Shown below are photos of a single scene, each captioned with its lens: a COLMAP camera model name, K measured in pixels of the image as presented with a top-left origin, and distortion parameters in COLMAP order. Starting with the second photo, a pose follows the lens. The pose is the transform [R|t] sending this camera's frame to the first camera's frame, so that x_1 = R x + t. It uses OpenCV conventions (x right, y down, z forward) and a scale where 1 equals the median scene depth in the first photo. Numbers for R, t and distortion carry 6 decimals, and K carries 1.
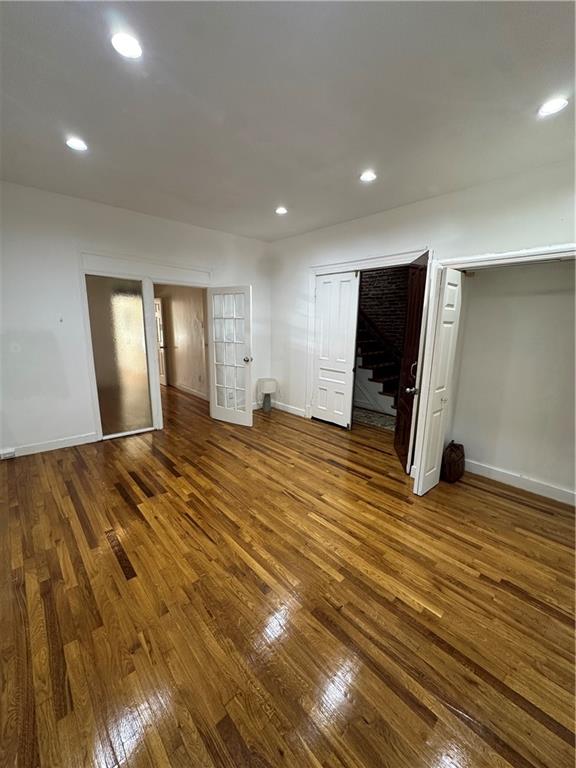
lens RADIAL K [[307.1, 0, 288.5], [0, 307.1, 385.0], [0, 0, 1]] dist [-0.009458, 0.001942]
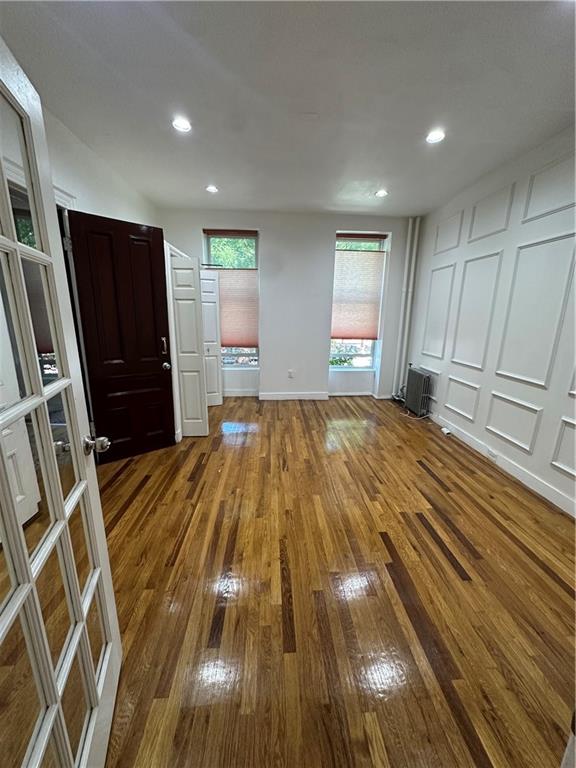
lens RADIAL K [[307.1, 0, 288.0], [0, 307.1, 386.8], [0, 0, 1]] dist [-0.009458, 0.001942]
pose [[-0.773280, -0.179068, 0.608254, -0.571930], [0.099270, 0.913273, 0.395067, -0.296135], [-0.626245, 0.365878, -0.688440, 1.545482]]
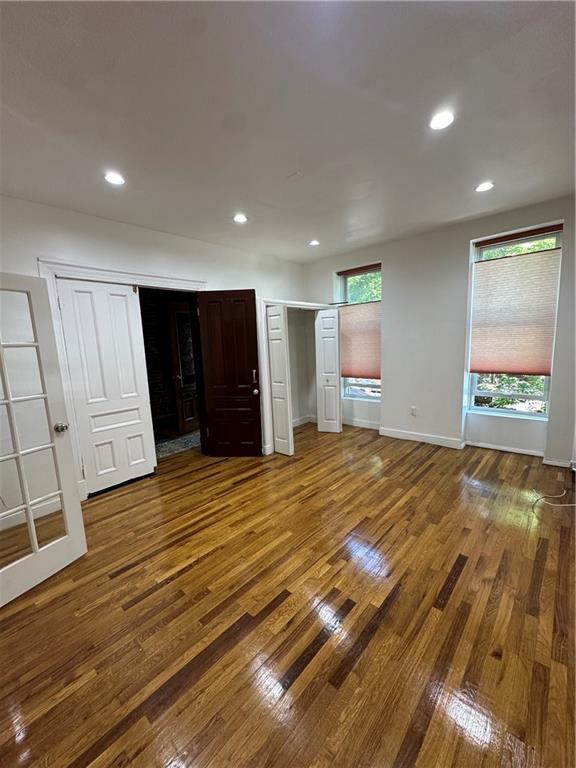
lens RADIAL K [[307.1, 0, 286.5], [0, 307.1, 385.4], [0, 0, 1]] dist [-0.009458, 0.001942]
pose [[-0.084447, -0.155640, 0.984198, -0.935742], [0.241791, 0.955004, 0.171770, -0.212036], [-0.966647, 0.252476, -0.043015, 0.965520]]
